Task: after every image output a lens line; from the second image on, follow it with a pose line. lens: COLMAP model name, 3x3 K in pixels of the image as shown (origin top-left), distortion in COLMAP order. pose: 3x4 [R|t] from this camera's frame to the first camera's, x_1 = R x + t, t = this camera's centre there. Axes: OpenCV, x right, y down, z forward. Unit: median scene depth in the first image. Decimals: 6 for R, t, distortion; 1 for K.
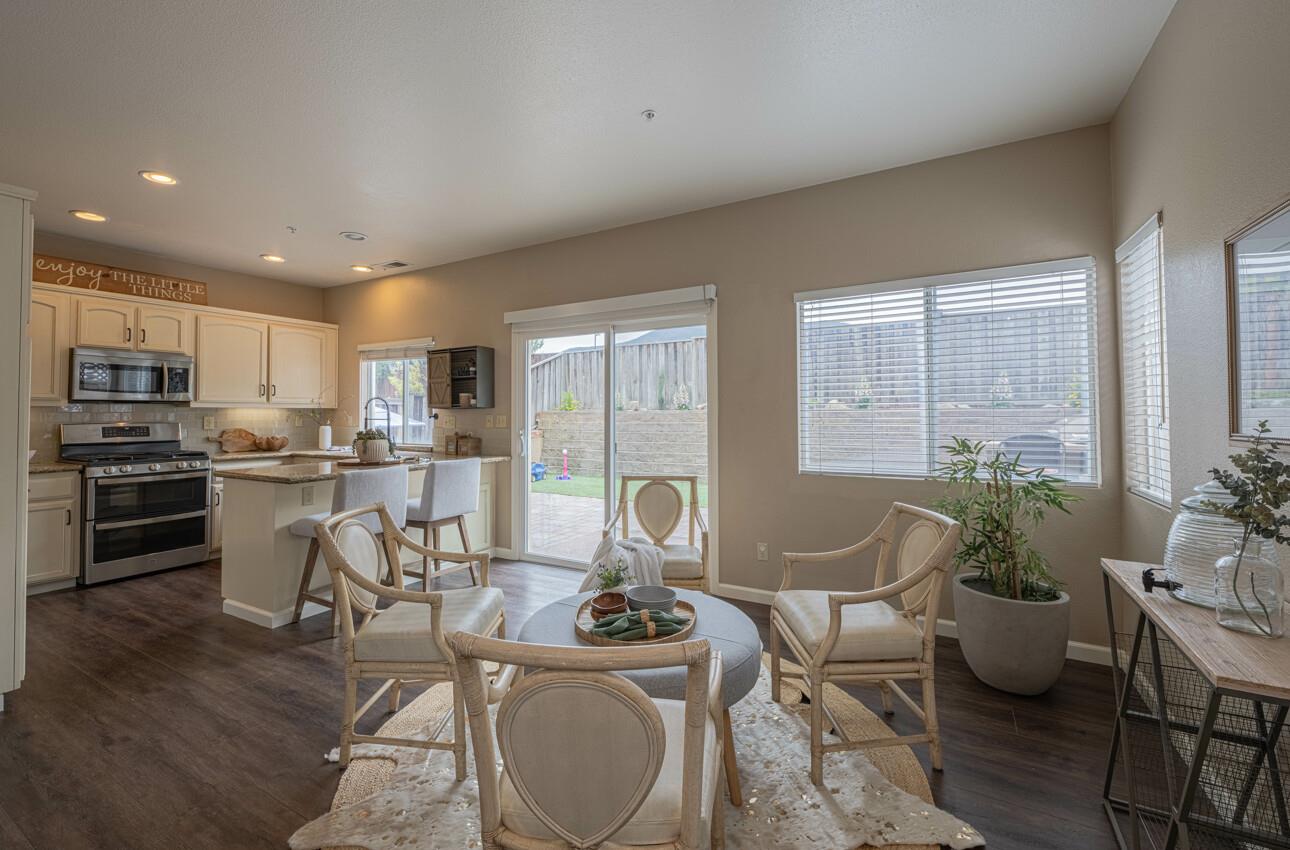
lens RADIAL K [[544.7, 0, 636.6], [0, 544.7, 403.6], [0, 0, 1]] dist [0.008939, 0.000501]
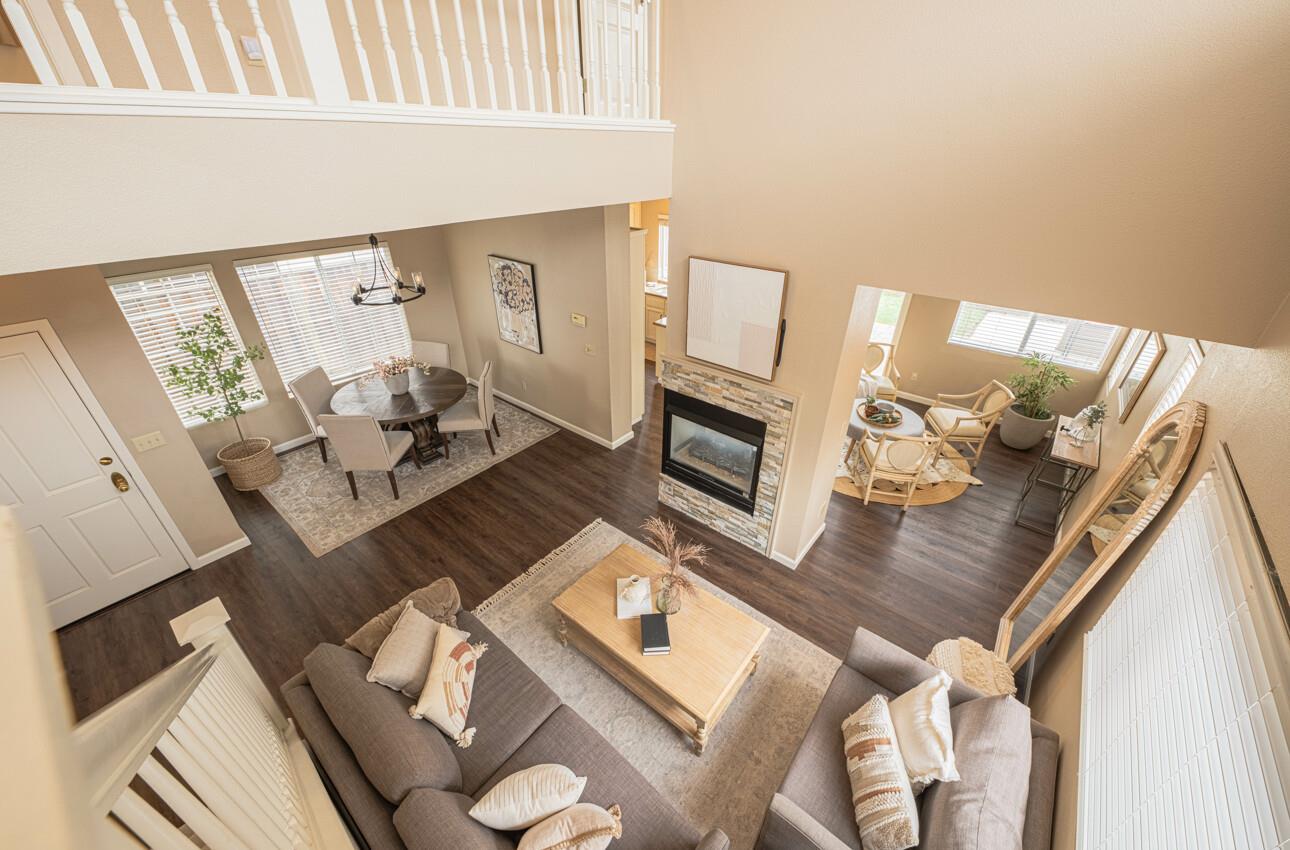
lens RADIAL K [[479.5, 0, 636.8], [0, 479.5, 432.5], [0, 0, 1]] dist [0.005443, -0.003558]
pose [[0.982238, 0.096961, -0.160647, -0.399572], [0.001207, 0.852862, 0.522134, -0.405844], [0.187637, -0.513054, 0.837597, -0.674729]]
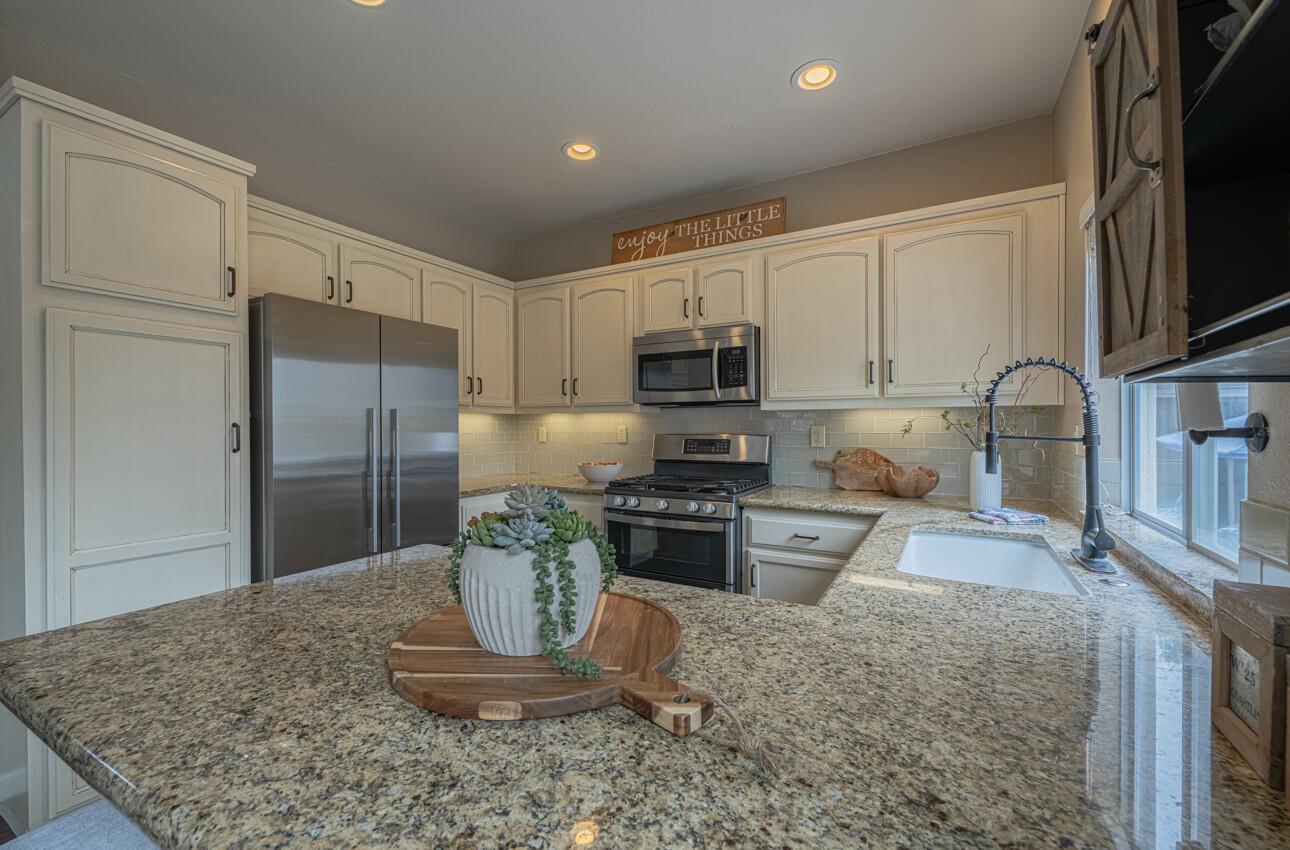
lens RADIAL K [[544.7, 0, 647.1], [0, 544.7, 420.8], [0, 0, 1]] dist [0.008939, 0.000501]
pose [[0.014293, -0.002632, -0.999894, -0.235101], [0.023145, 0.999729, -0.002301, 0.018803], [0.999630, -0.023109, 0.014350, 0.952008]]
